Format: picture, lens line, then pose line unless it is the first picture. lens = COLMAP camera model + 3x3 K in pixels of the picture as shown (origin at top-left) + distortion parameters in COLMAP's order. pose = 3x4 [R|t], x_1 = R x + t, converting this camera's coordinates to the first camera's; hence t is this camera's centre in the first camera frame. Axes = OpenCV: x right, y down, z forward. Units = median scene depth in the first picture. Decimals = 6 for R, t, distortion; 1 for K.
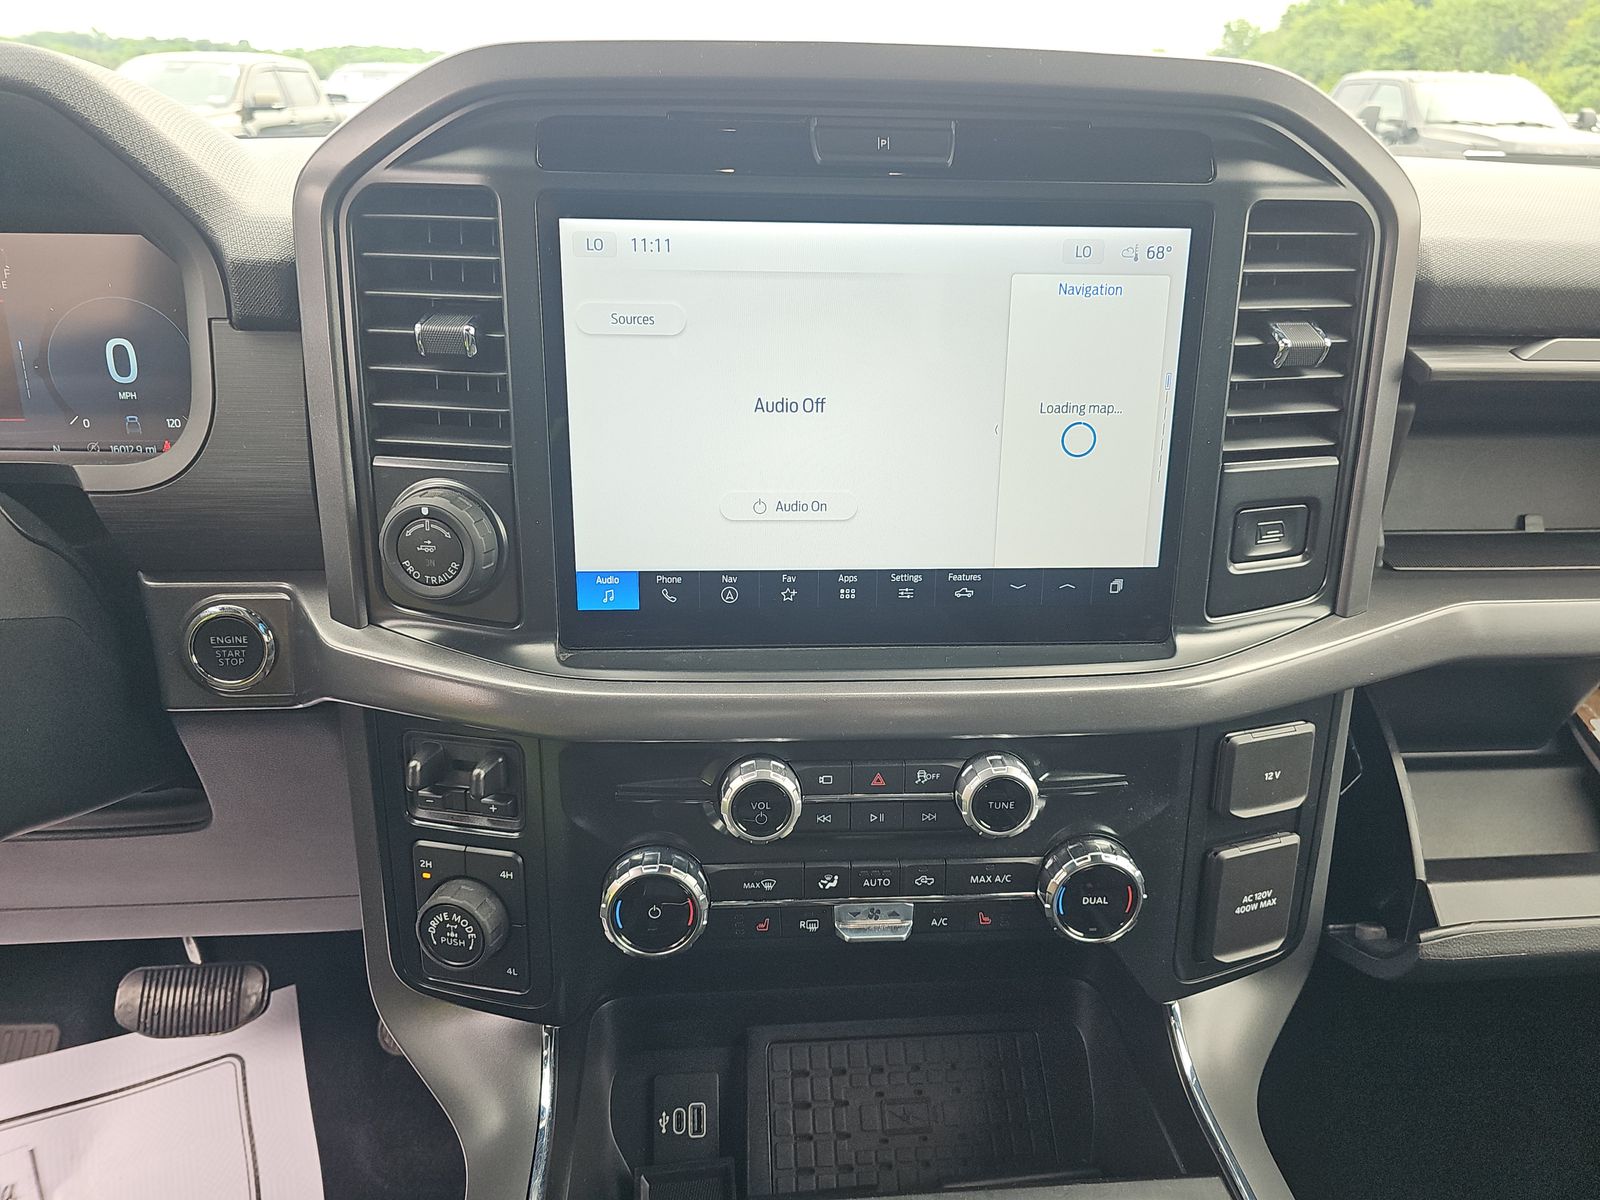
lens RADIAL K [[1047.3, 0, 806.3], [0, 1047.3, 599.2], [0, 0, 1]] dist [0.011716, -0.013570]
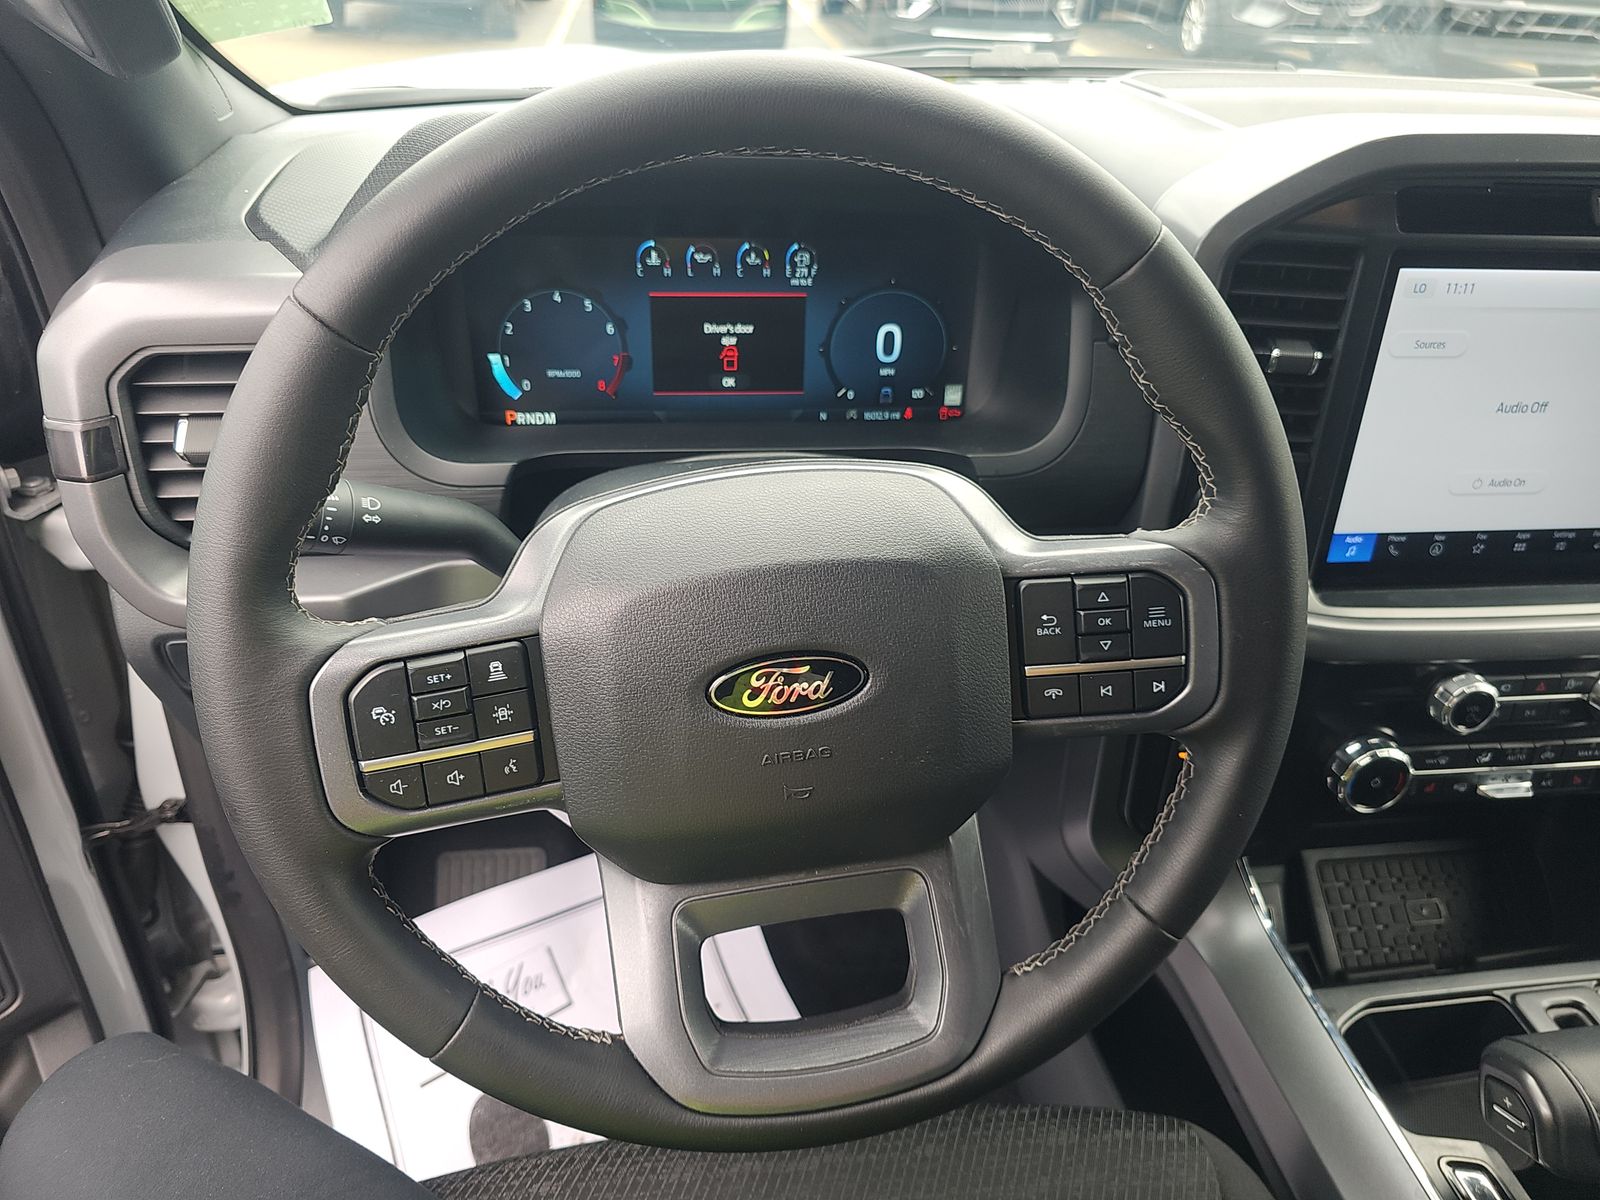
lens RADIAL K [[1047.3, 0, 801.9], [0, 1047.3, 600.9], [0, 0, 1]] dist [0.011716, -0.013570]
pose [[0.998958, -0.007175, 0.045082, -0.930298], [-0.001327, 0.982588, 0.185793, -0.184242], [-0.045630, -0.185659, 0.981554, -0.264100]]
